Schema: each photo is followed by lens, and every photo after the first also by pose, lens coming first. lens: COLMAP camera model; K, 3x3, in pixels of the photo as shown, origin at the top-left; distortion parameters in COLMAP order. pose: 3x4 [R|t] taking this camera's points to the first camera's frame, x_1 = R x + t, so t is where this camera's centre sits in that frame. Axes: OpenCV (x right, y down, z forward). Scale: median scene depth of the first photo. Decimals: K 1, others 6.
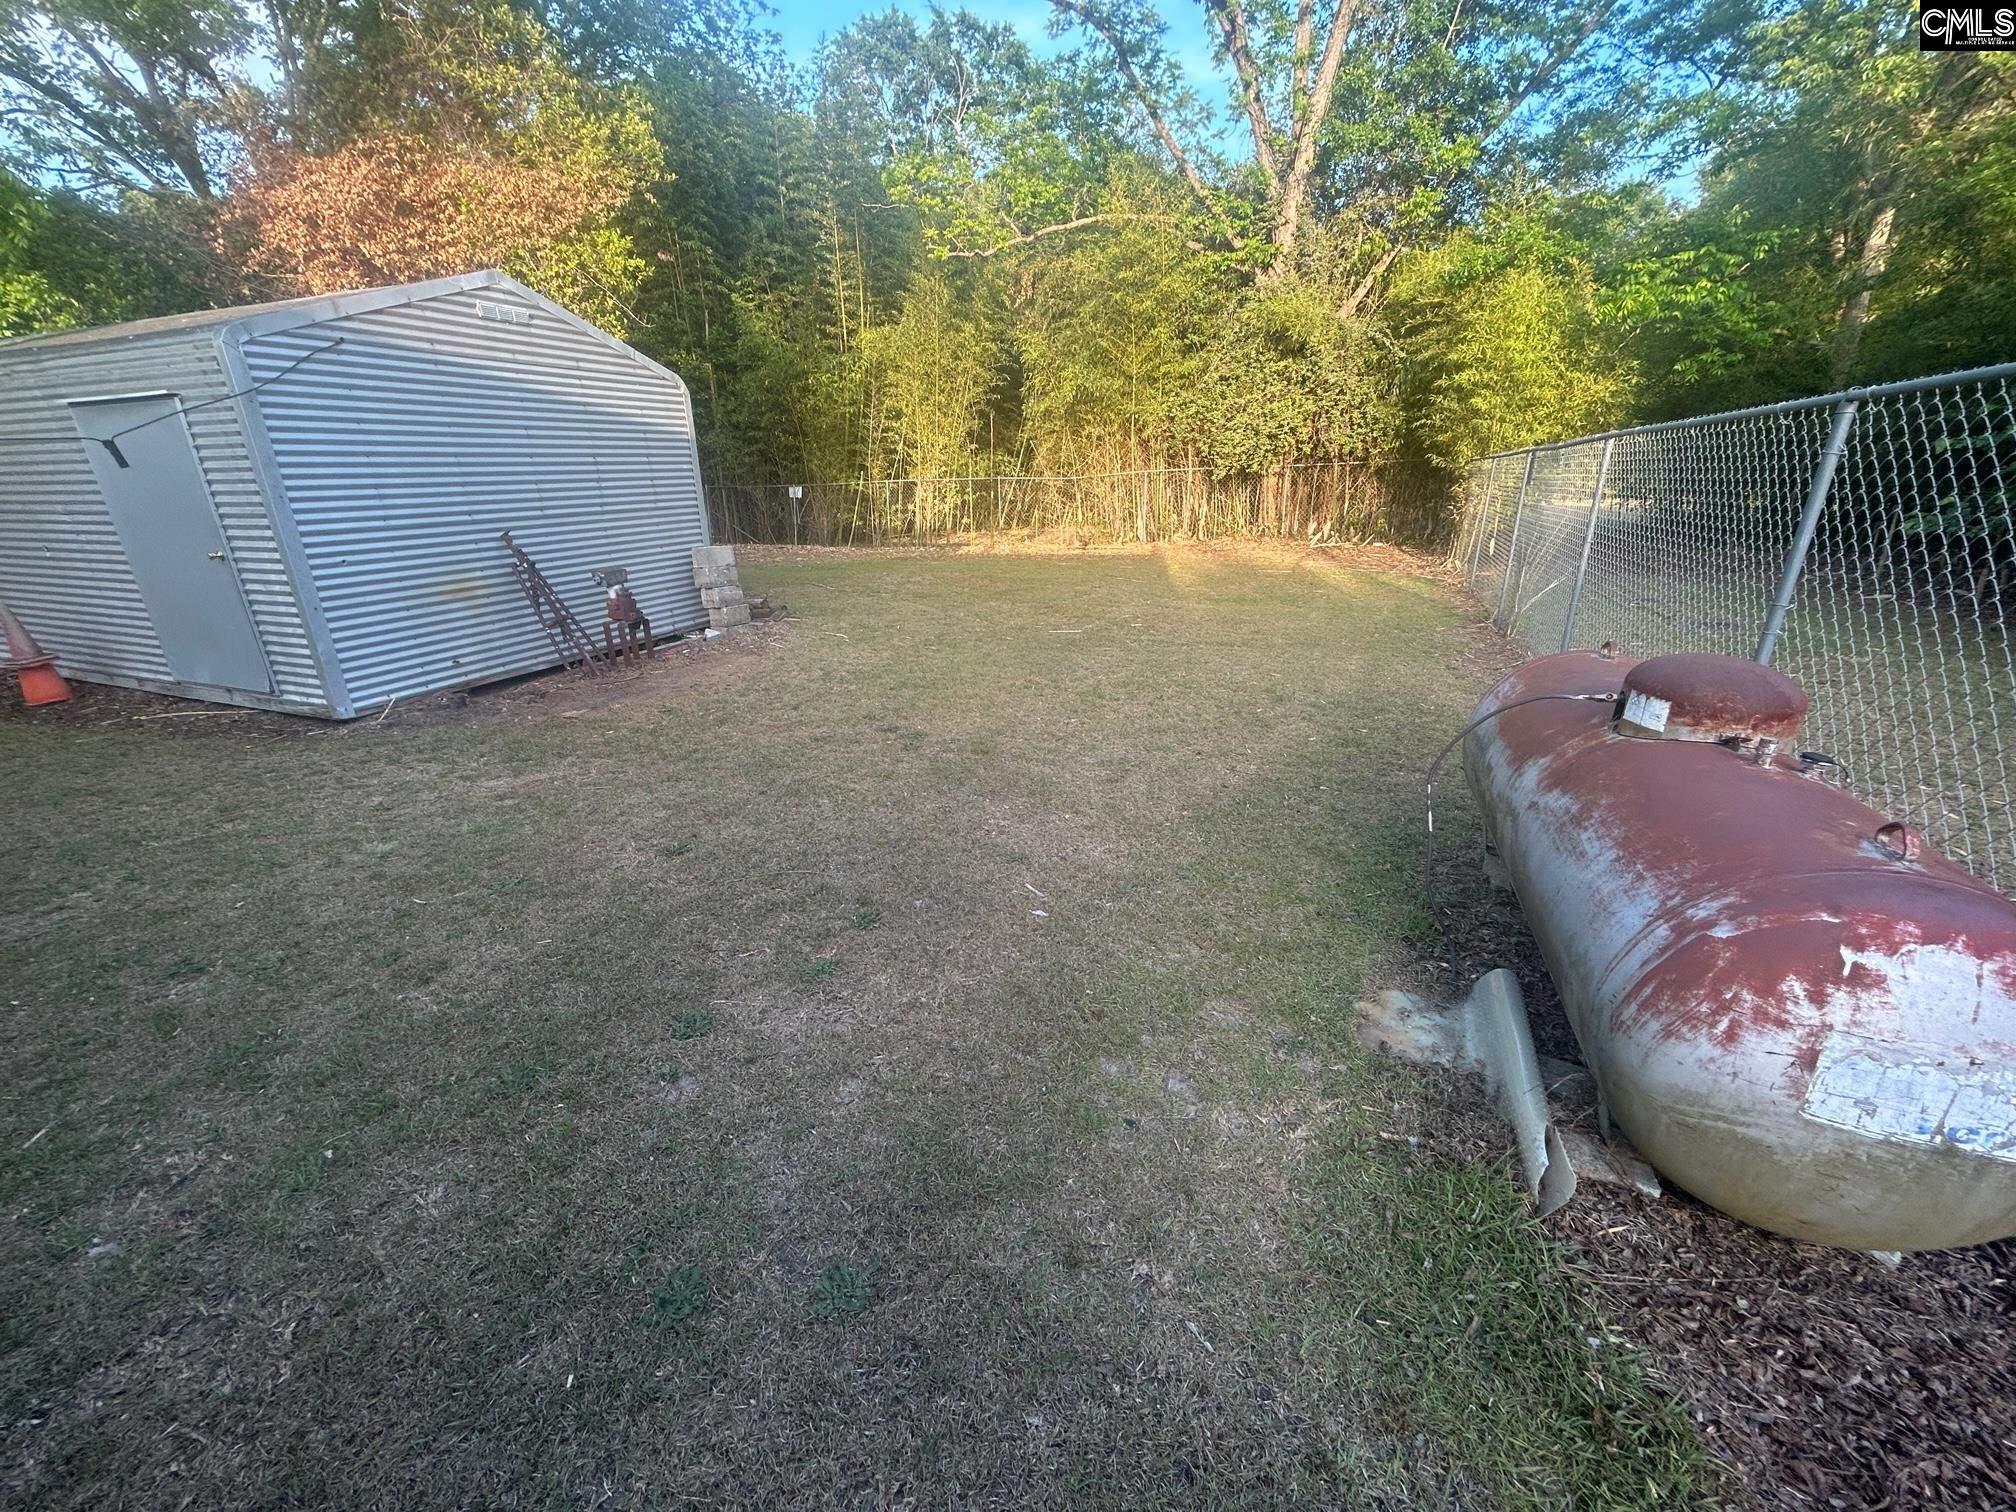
lens RADIAL K [[812.7, 0, 1002.1], [0, 812.7, 750.6], [0, 0, 1]] dist [0.000997, 0.000288]
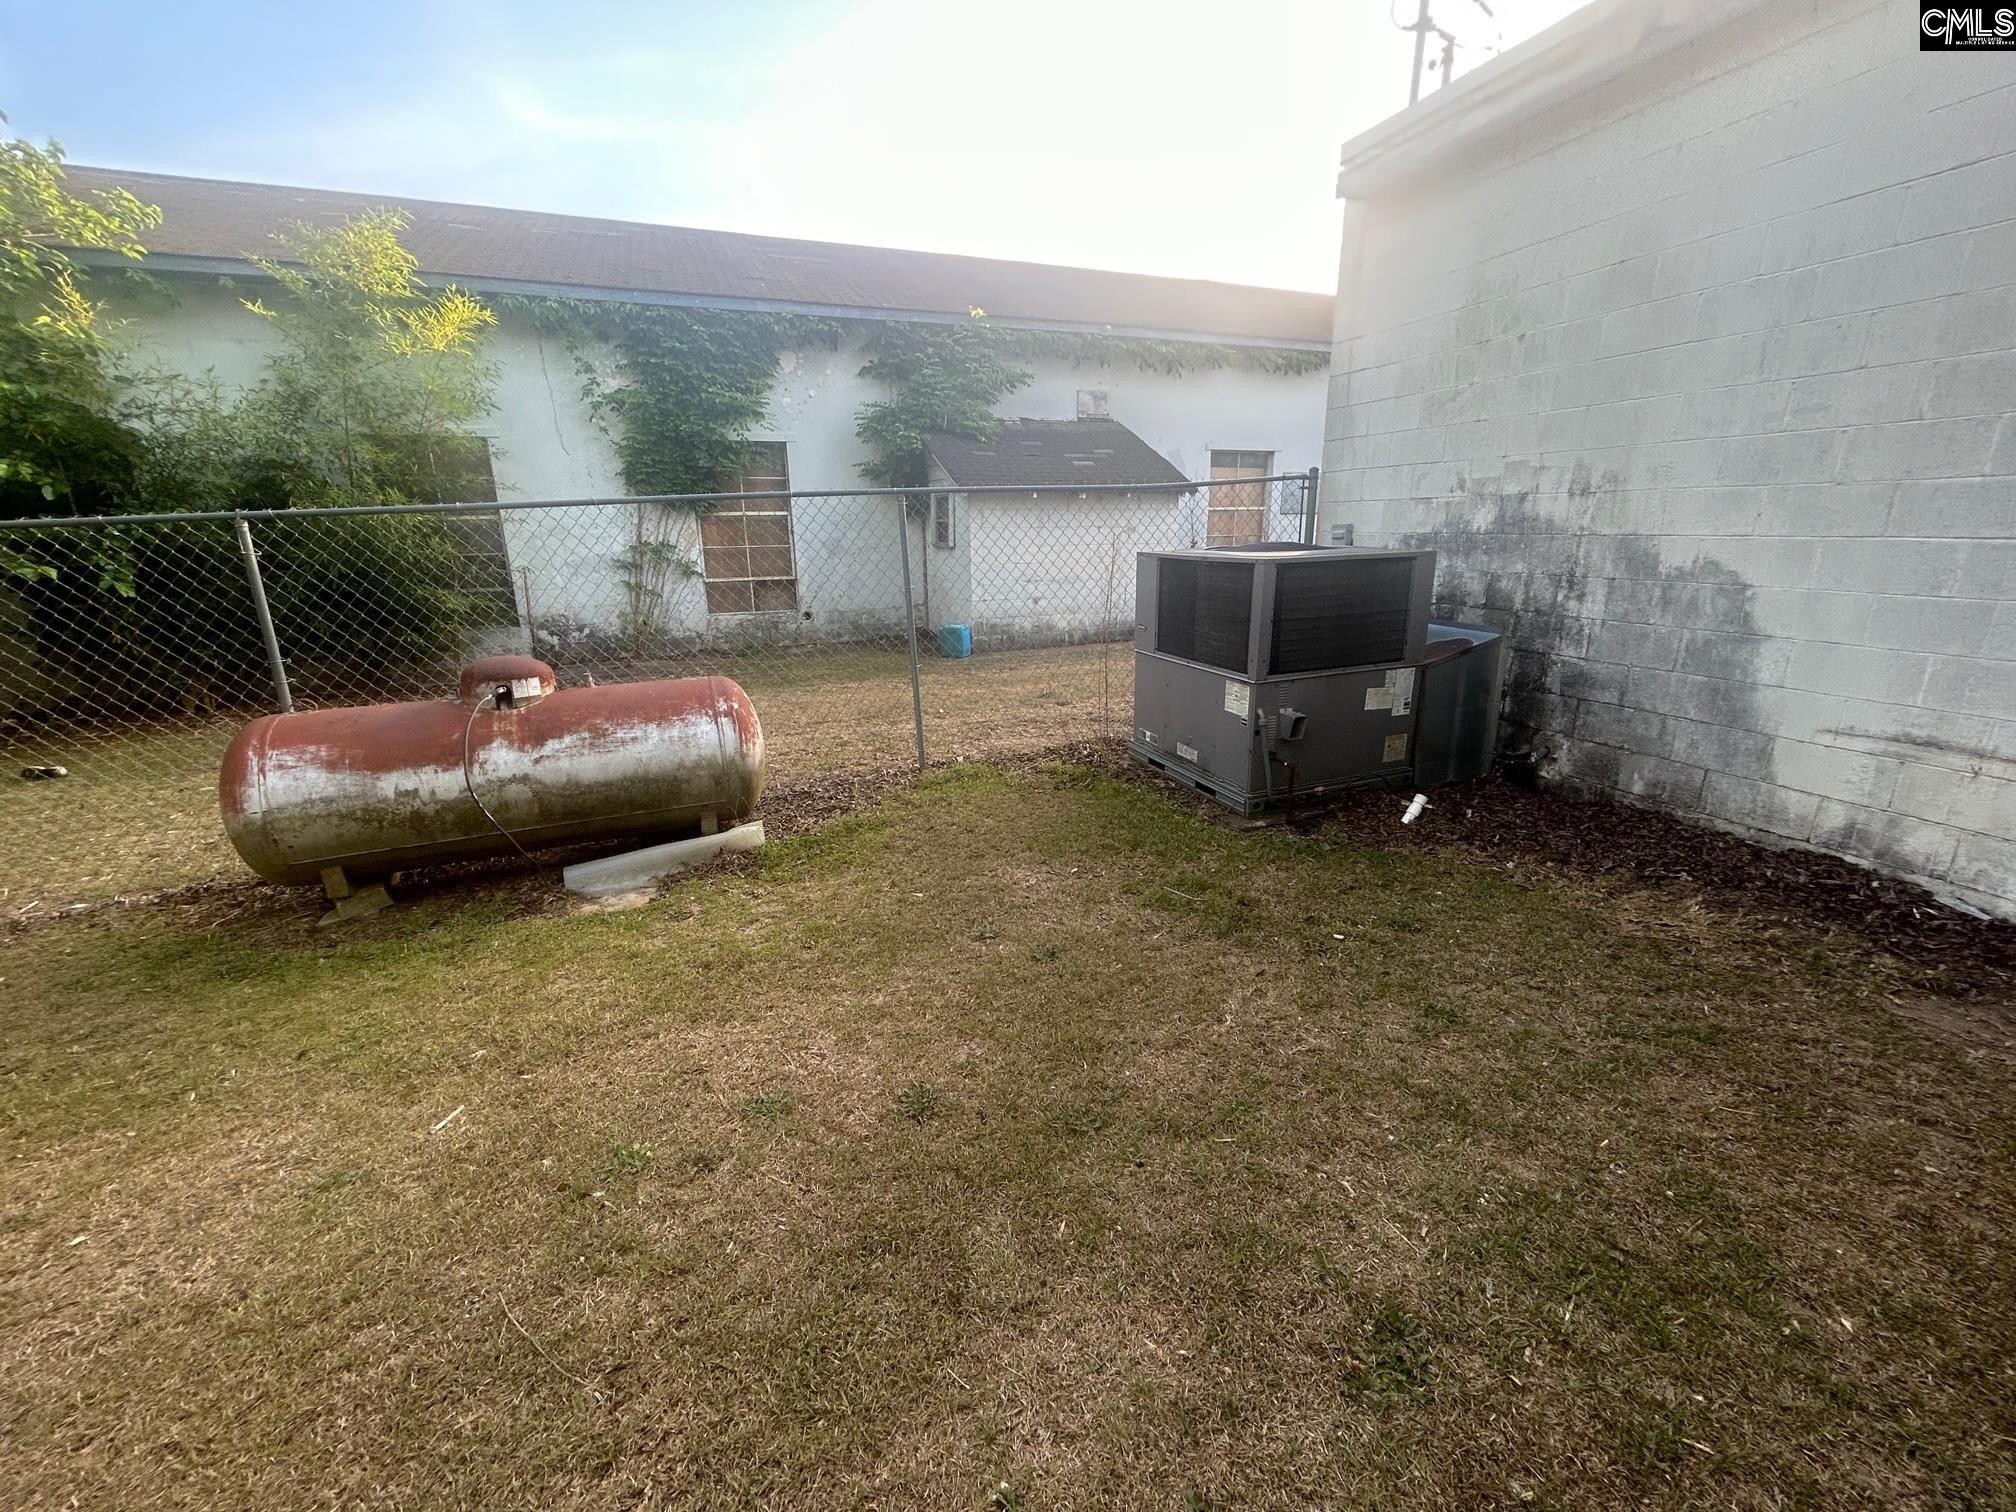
lens RADIAL K [[812.7, 0, 1002.1], [0, 812.7, 750.6], [0, 0, 1]] dist [0.000997, 0.000288]
pose [[-0.705273, -0.156697, 0.691402, -1.142448], [0.270645, 0.841889, 0.466877, -0.471135], [-0.655242, 0.516400, -0.551352, 1.367204]]
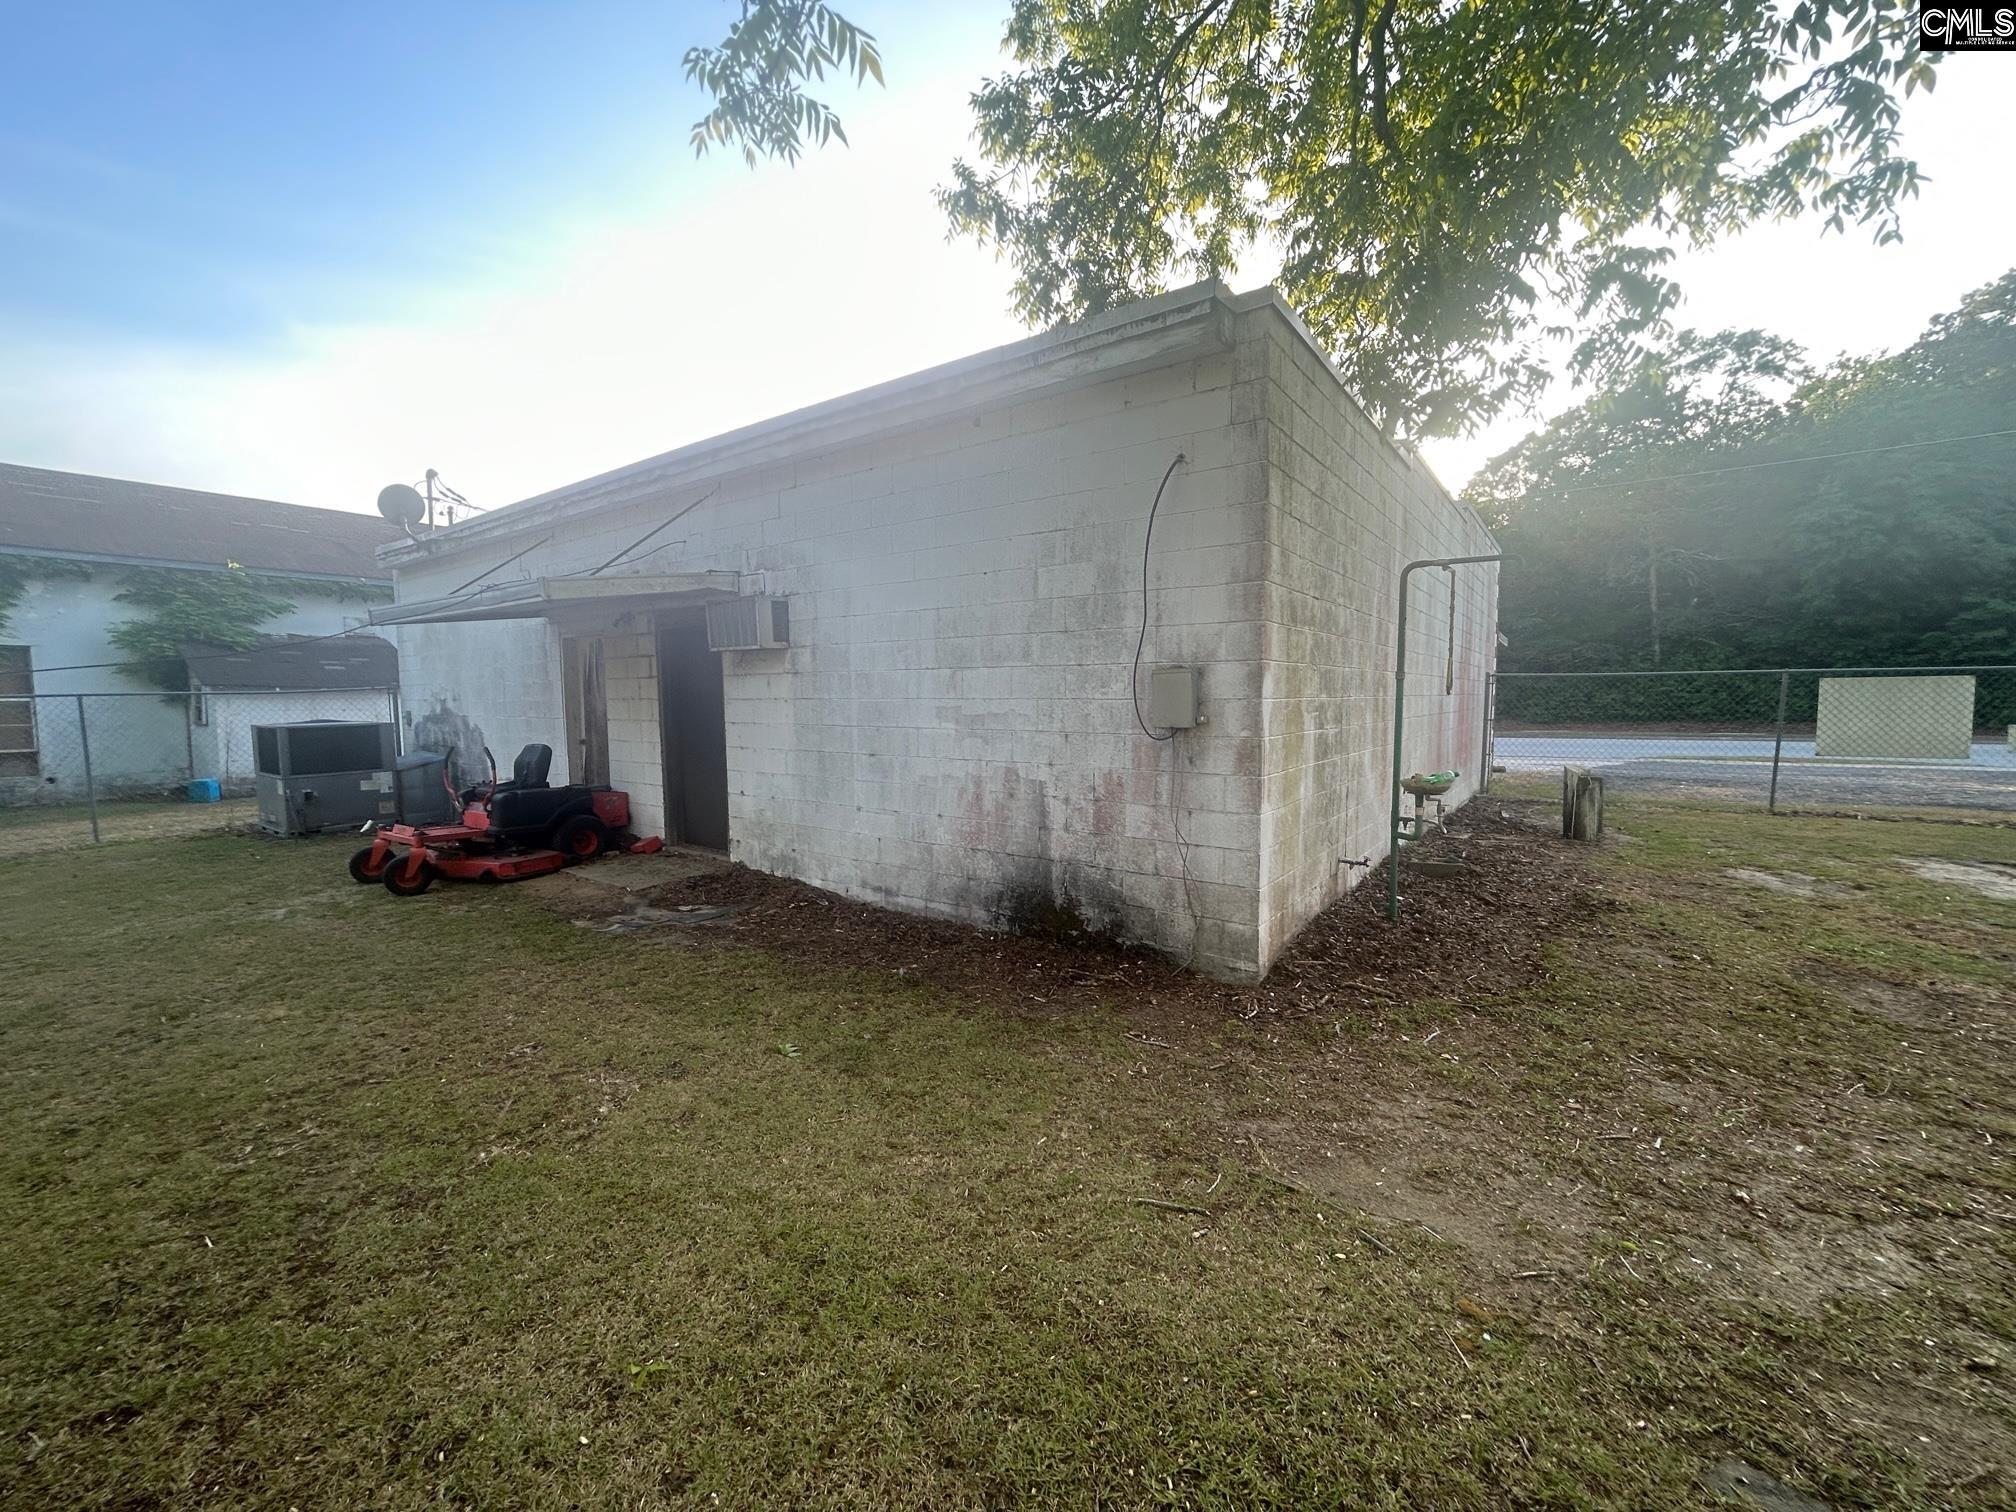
lens RADIAL K [[812.7, 0, 1002.1], [0, 812.7, 750.6], [0, 0, 1]] dist [0.000997, 0.000288]
pose [[-0.977952, 0.016931, 0.208141, -2.571982], [0.098698, 0.915837, 0.389233, -0.681808], [-0.184033, 0.401194, -0.897316, 1.993414]]
